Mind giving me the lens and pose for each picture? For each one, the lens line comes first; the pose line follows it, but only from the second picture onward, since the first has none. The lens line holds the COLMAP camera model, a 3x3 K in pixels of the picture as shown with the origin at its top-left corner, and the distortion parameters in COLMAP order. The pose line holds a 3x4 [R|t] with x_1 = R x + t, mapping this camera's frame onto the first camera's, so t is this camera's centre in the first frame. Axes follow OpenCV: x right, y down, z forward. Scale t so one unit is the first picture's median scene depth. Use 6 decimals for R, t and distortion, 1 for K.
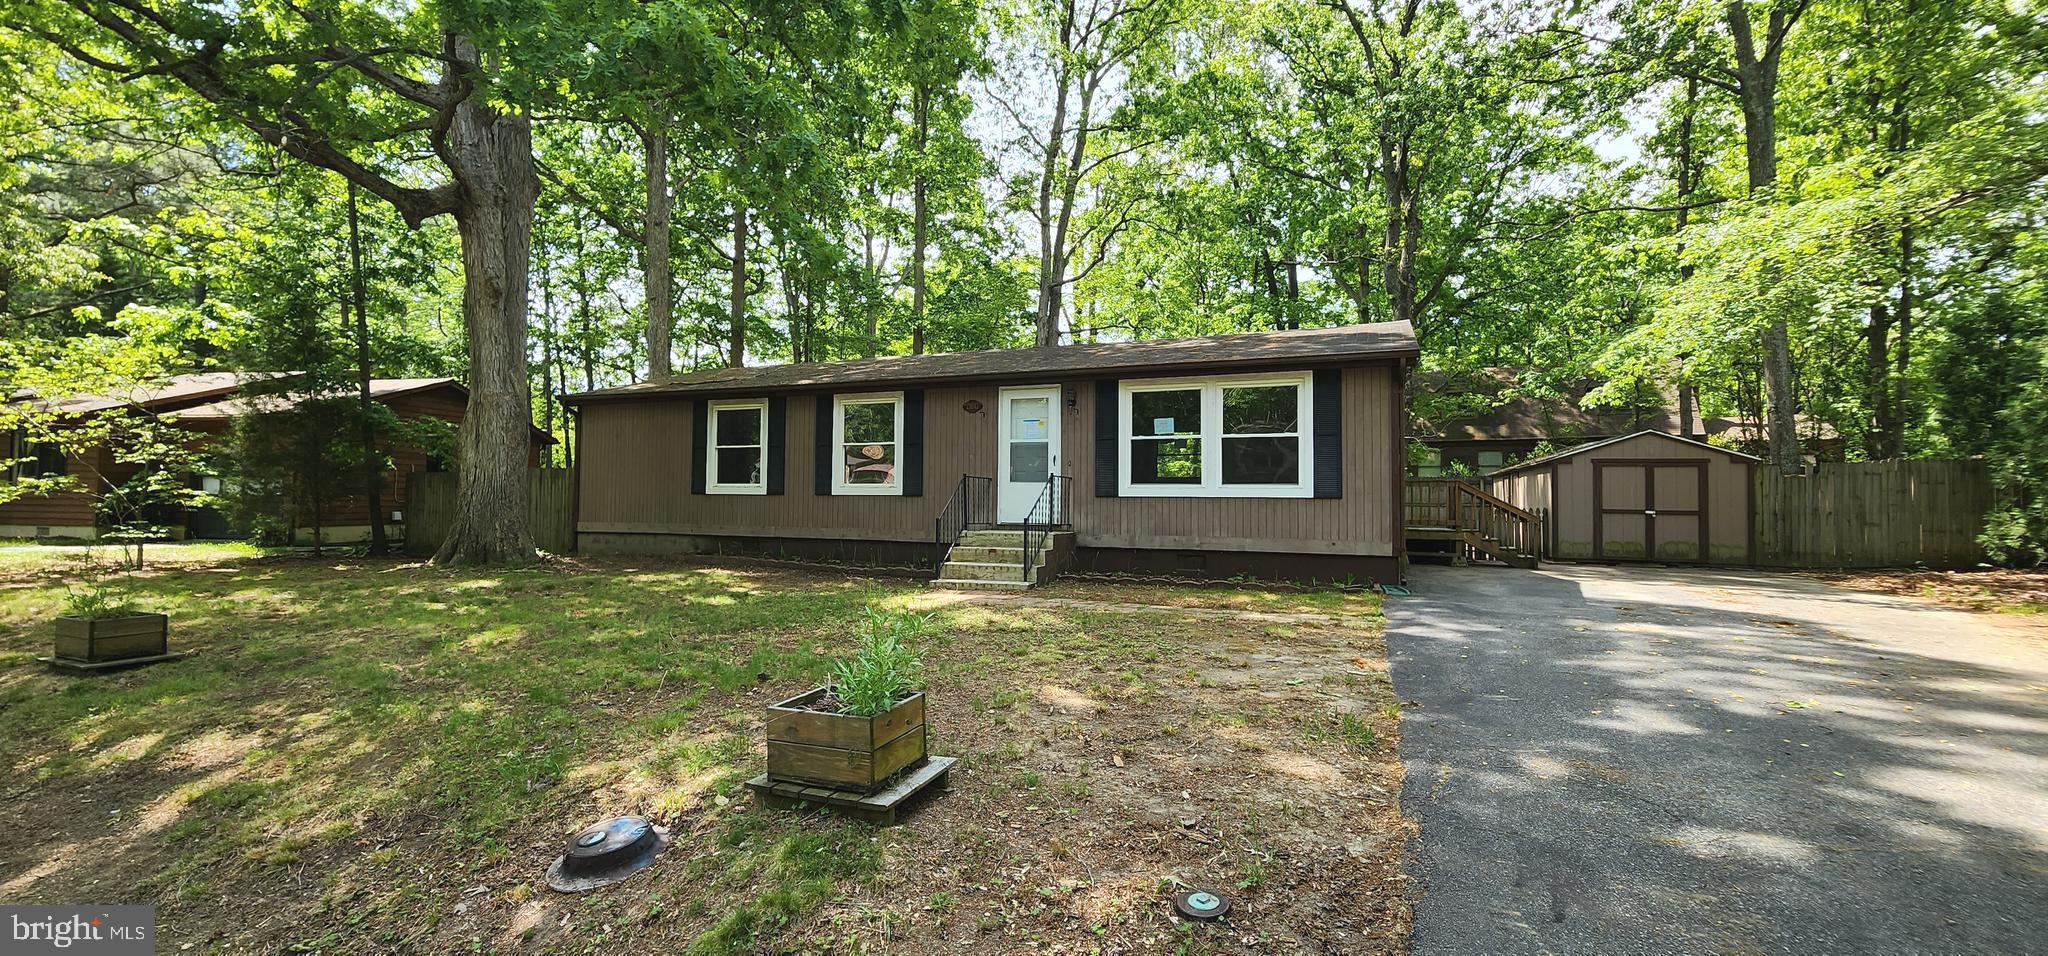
lens RADIAL K [[837.9, 0, 1024.0], [0, 837.9, 478.0], [0, 0, 1]] dist [0.002432, -0.002975]
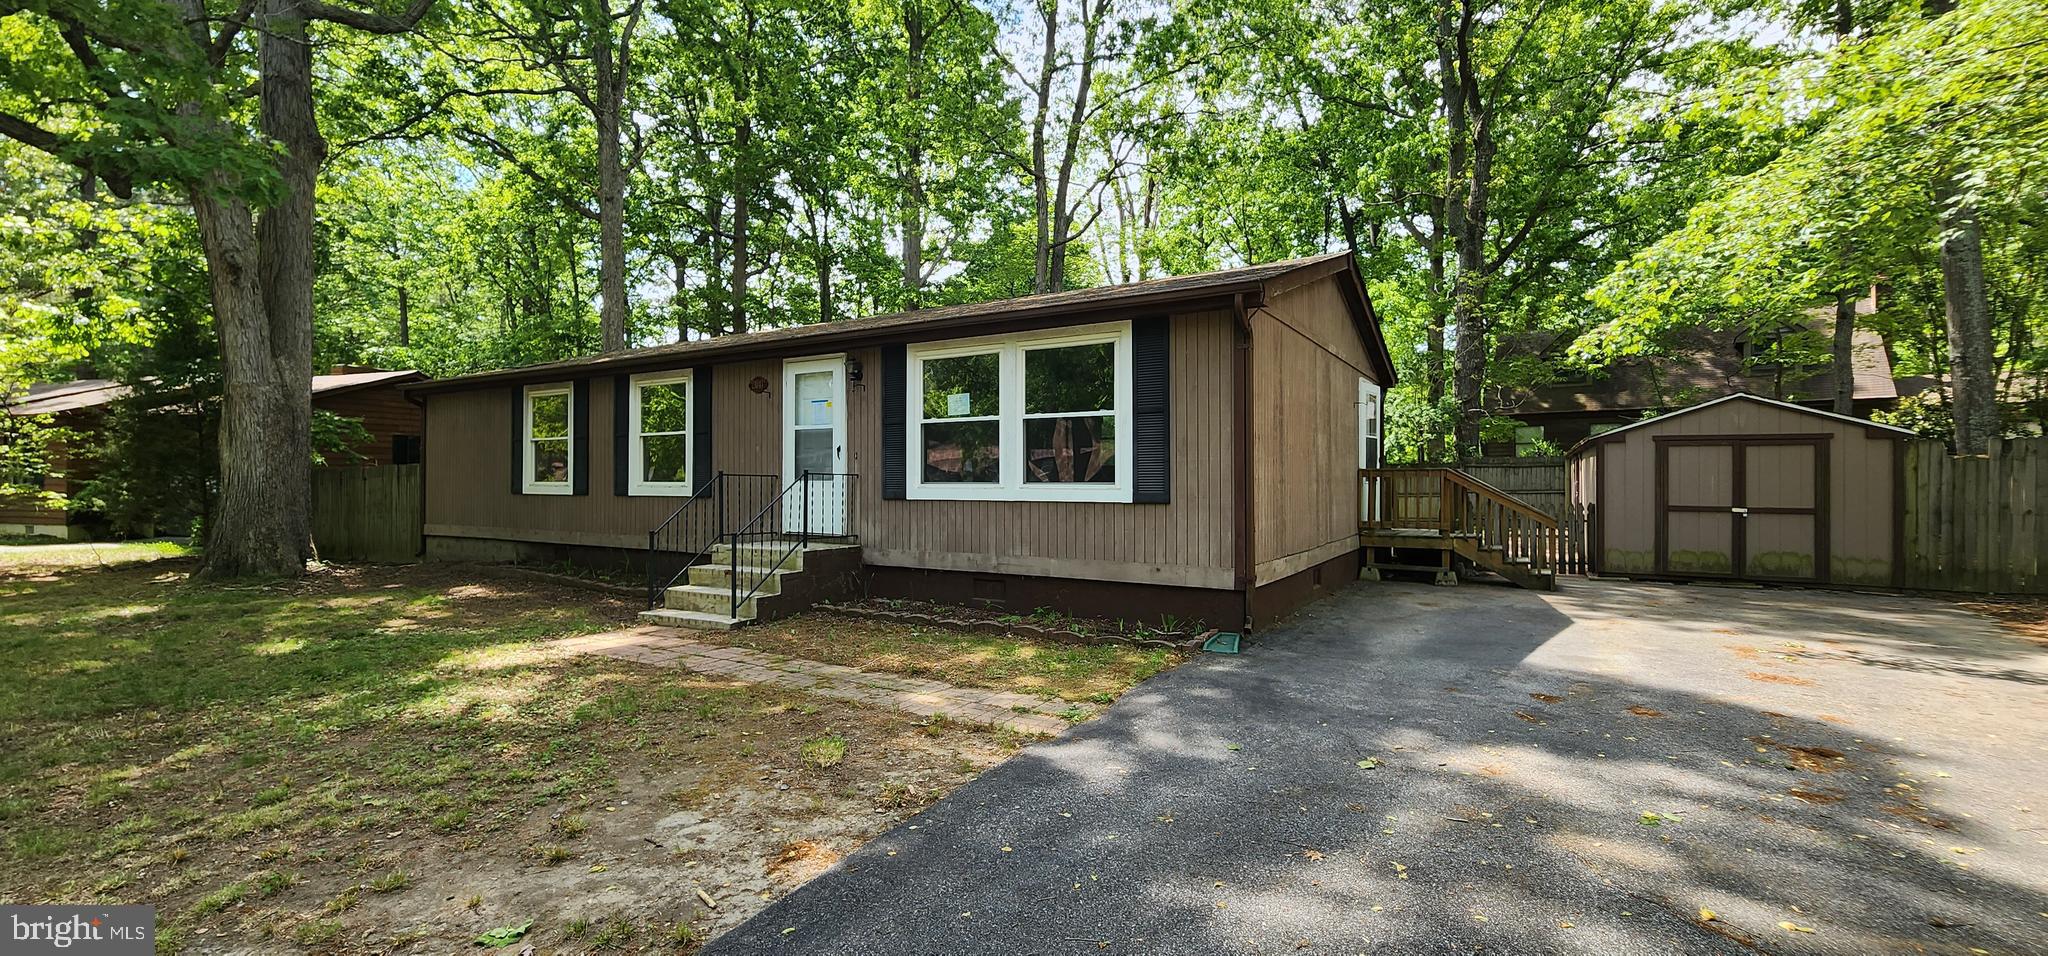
lens RADIAL K [[837.9, 0, 1024.0], [0, 837.9, 478.0], [0, 0, 1]] dist [0.002432, -0.002975]
pose [[0.988623, -0.009311, -0.150124, 0.285653], [0.012813, 0.999667, 0.022382, -0.010993], [0.149866, -0.024051, 0.988414, 0.235191]]
